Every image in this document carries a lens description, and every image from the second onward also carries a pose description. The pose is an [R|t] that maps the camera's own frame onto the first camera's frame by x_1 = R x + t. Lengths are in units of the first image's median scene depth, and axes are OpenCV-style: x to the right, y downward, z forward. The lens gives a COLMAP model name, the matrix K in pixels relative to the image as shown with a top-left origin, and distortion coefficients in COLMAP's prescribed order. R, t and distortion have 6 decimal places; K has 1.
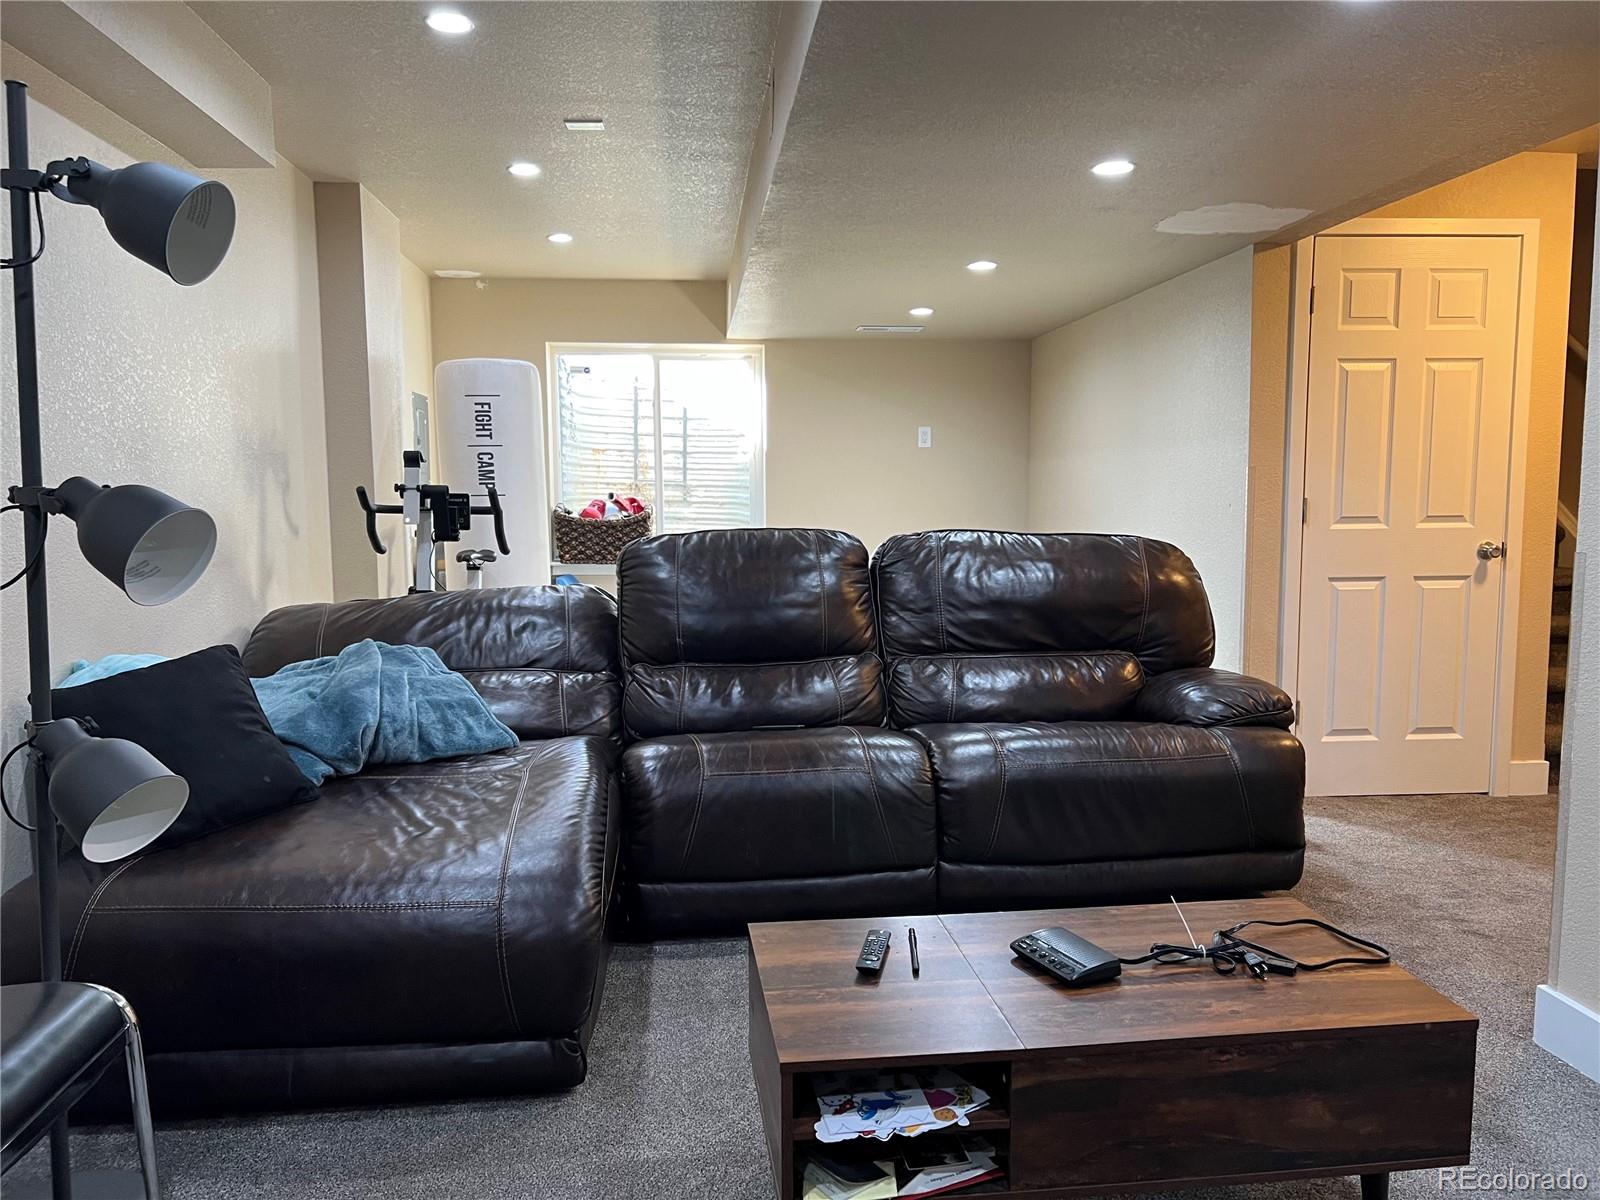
lens RADIAL K [[1213.2, 0, 797.9], [0, 1213.2, 599.6], [0, 0, 1]] dist [0.050345, -0.045144]
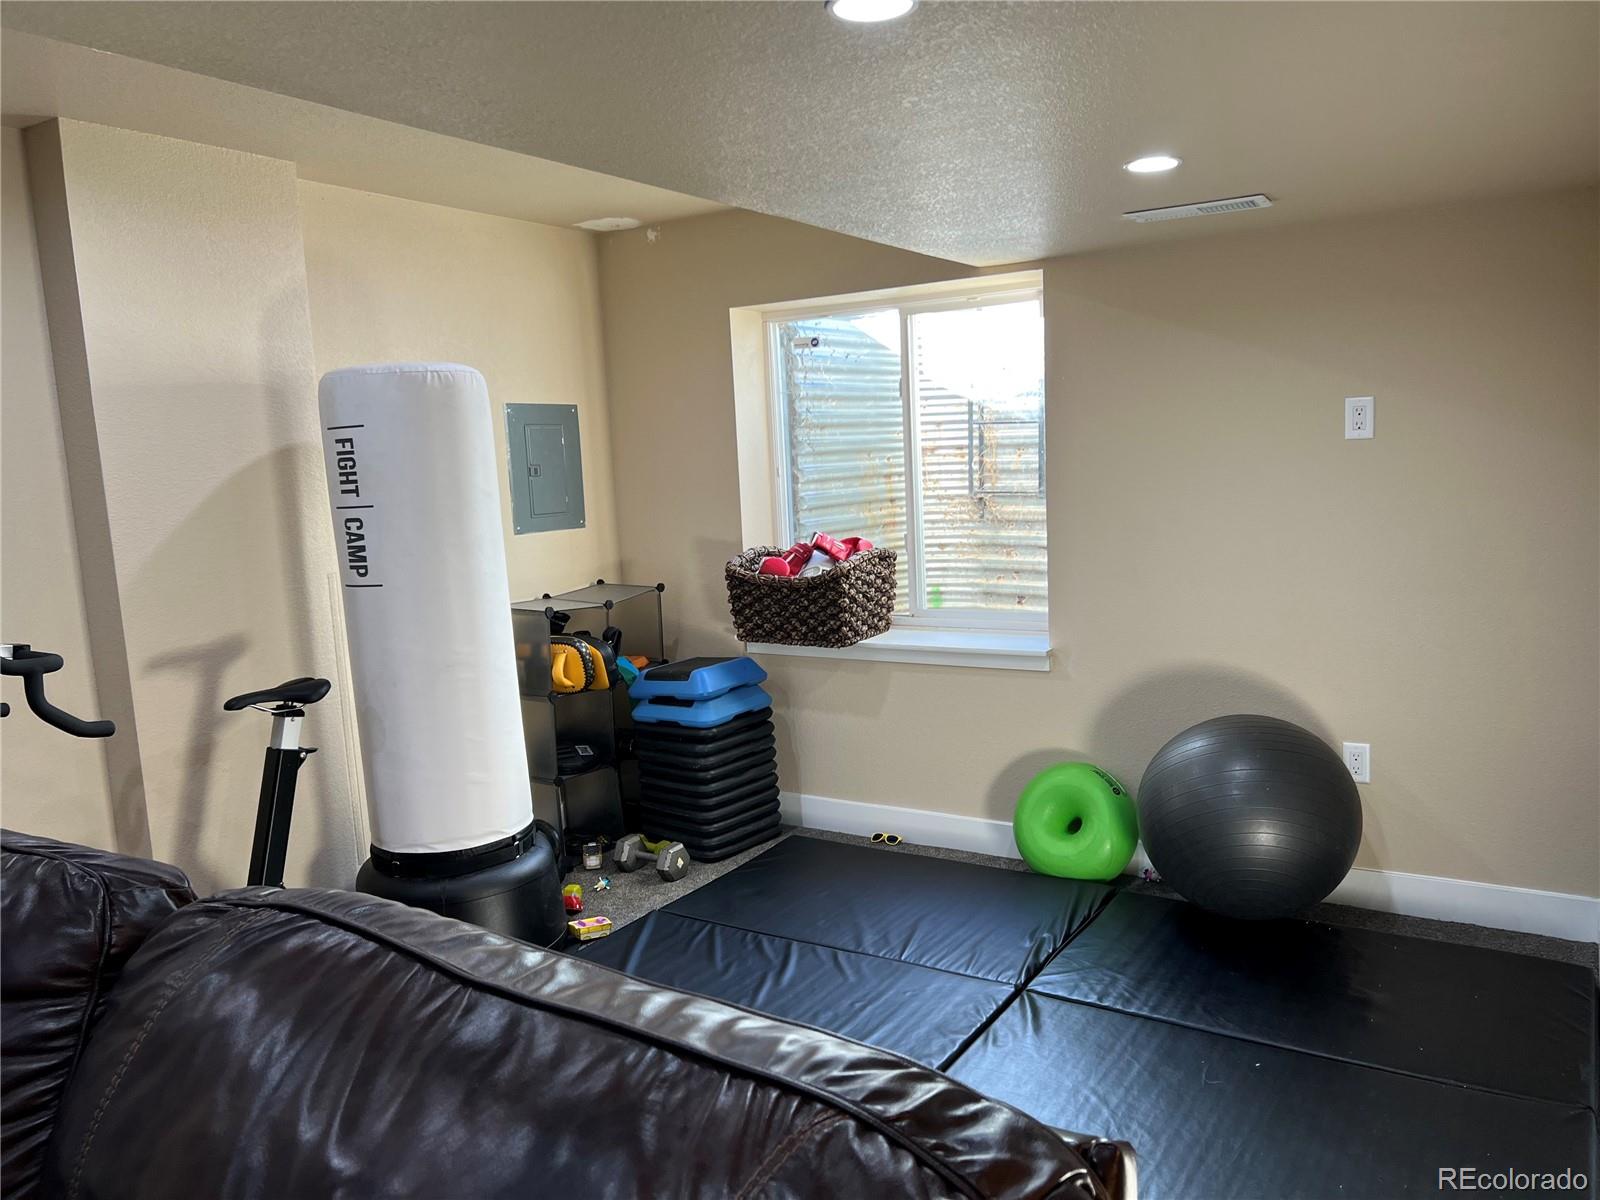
lens RADIAL K [[1213.2, 0, 808.3], [0, 1213.2, 606.2], [0, 0, 1]] dist [0.050345, -0.045144]
pose [[0.794868, 0.044524, -0.605147, 0.241856], [-0.011061, 0.998202, 0.058914, -0.089080], [0.606682, -0.040136, 0.793931, 0.495852]]
